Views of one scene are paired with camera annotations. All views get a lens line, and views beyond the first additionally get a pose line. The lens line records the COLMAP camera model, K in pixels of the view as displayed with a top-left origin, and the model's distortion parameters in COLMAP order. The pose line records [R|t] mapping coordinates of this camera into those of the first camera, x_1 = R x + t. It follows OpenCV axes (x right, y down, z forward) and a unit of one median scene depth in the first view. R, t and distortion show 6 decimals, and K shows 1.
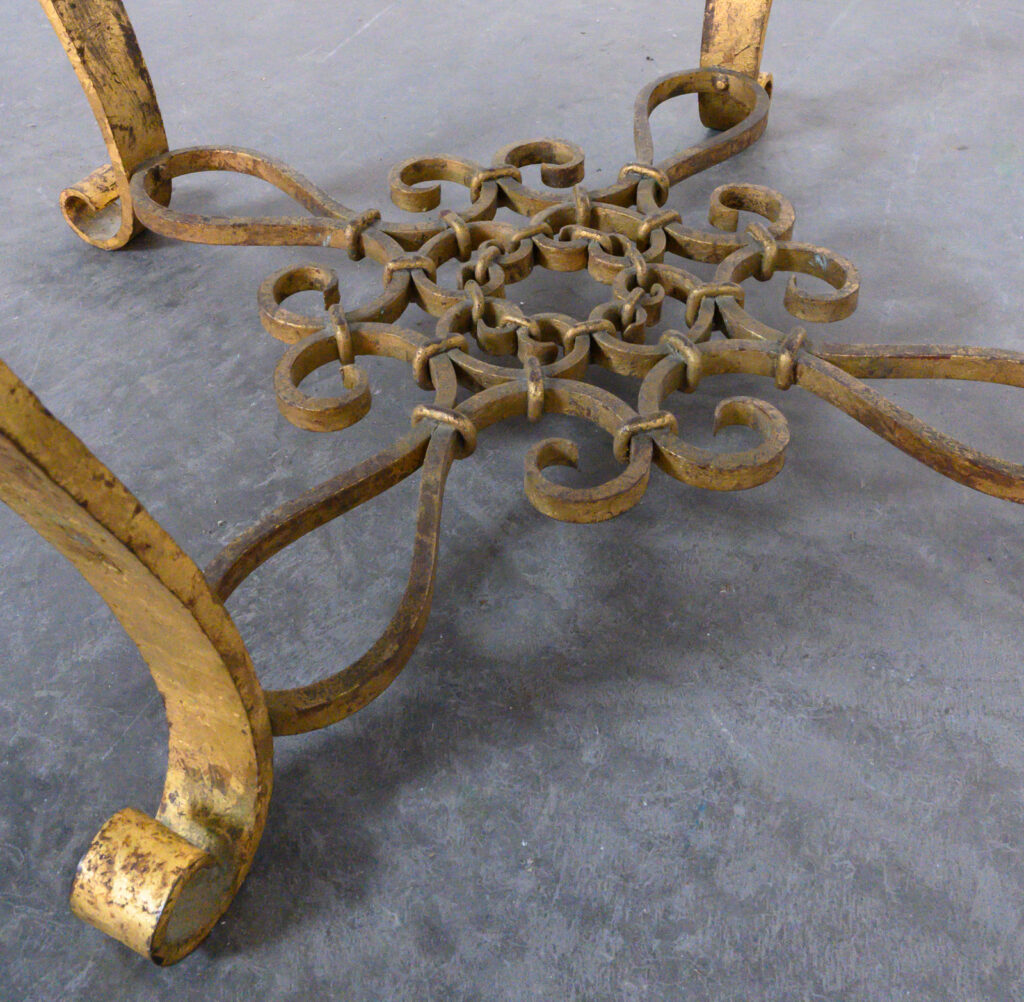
lens RADIAL K [[1147.4, 0, 526.4], [0, 1147.4, 270.7], [0, 0, 1]] dist [-0.017384, 0.001078]
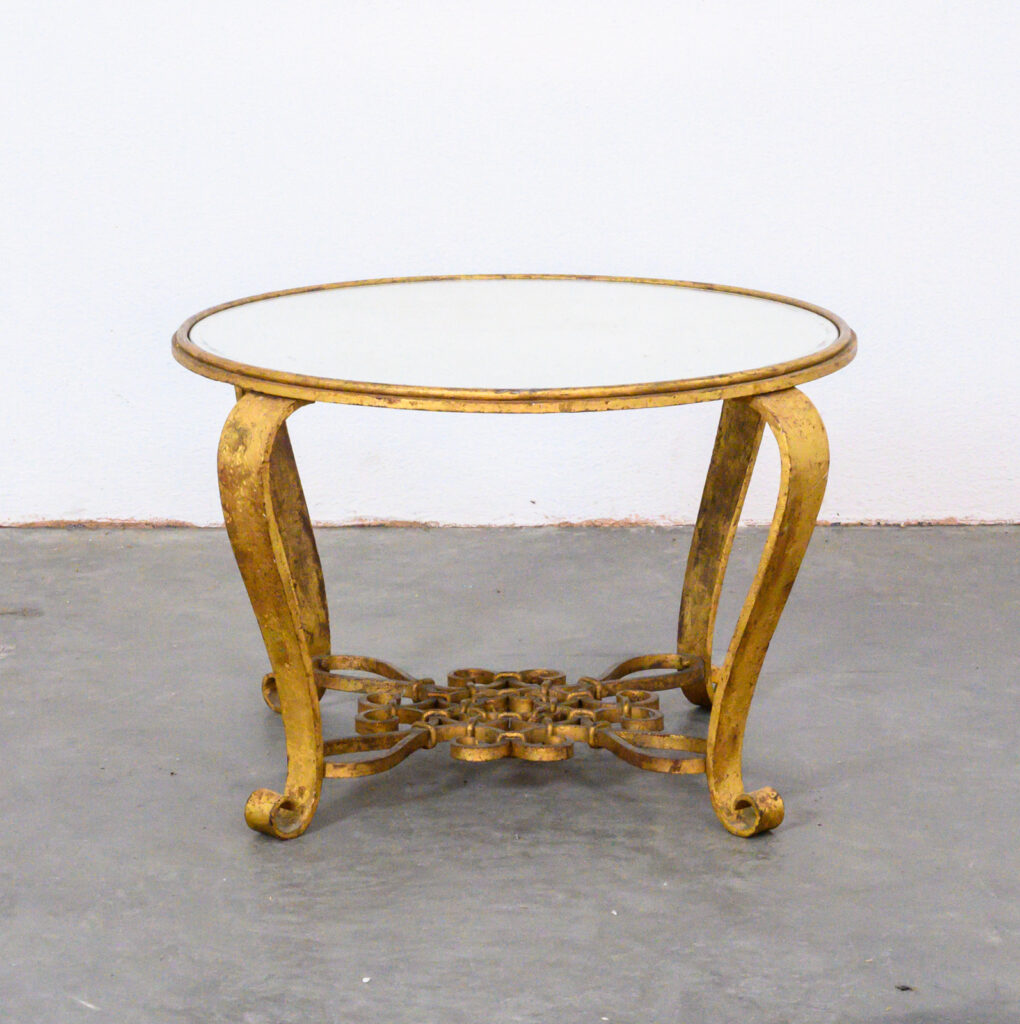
lens RADIAL K [[3748.1, 0, 510.0], [0, 3748.1, 512.0], [0, 0, 1]] dist [-0.087136, 0.791659]
pose [[0.955897, 0.067907, -0.285745, 1.751581], [-0.173912, 0.914873, -0.364365, 1.942072], [0.236677, 0.397990, 0.886334, -4.558977]]
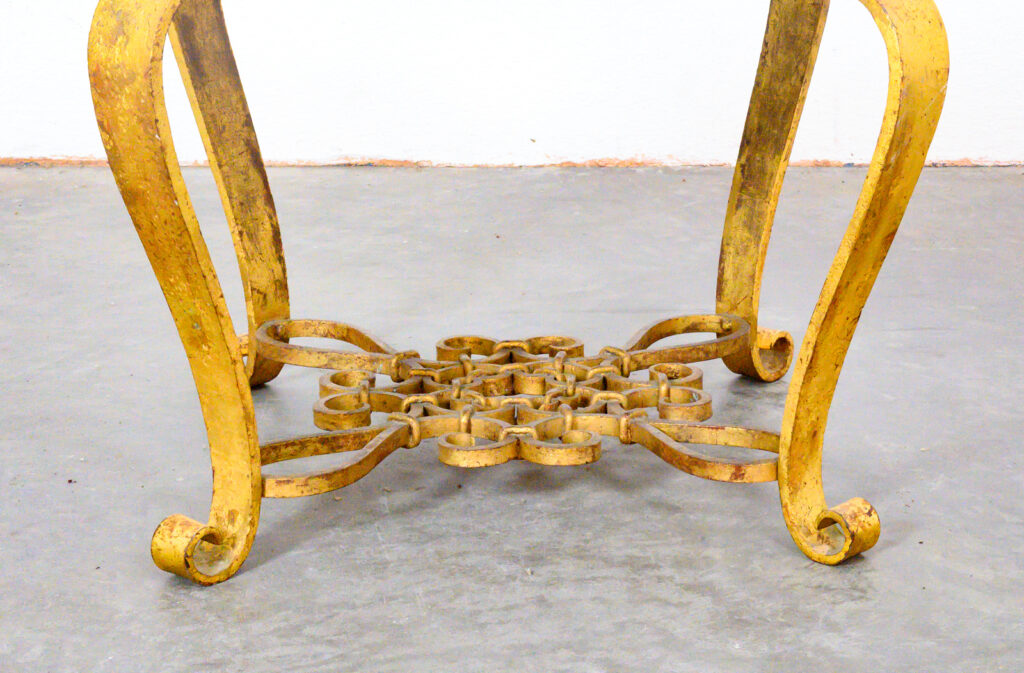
lens RADIAL K [[2462.5, 0, 907.1], [0, 2462.5, 390.4], [0, 0, 1]] dist [0.033153, -0.049805]
pose [[0.989441, 0.080894, -0.120261, 0.910219], [-0.114336, 0.945578, -0.304646, 0.921239], [0.089072, 0.315180, 0.944843, -1.978137]]
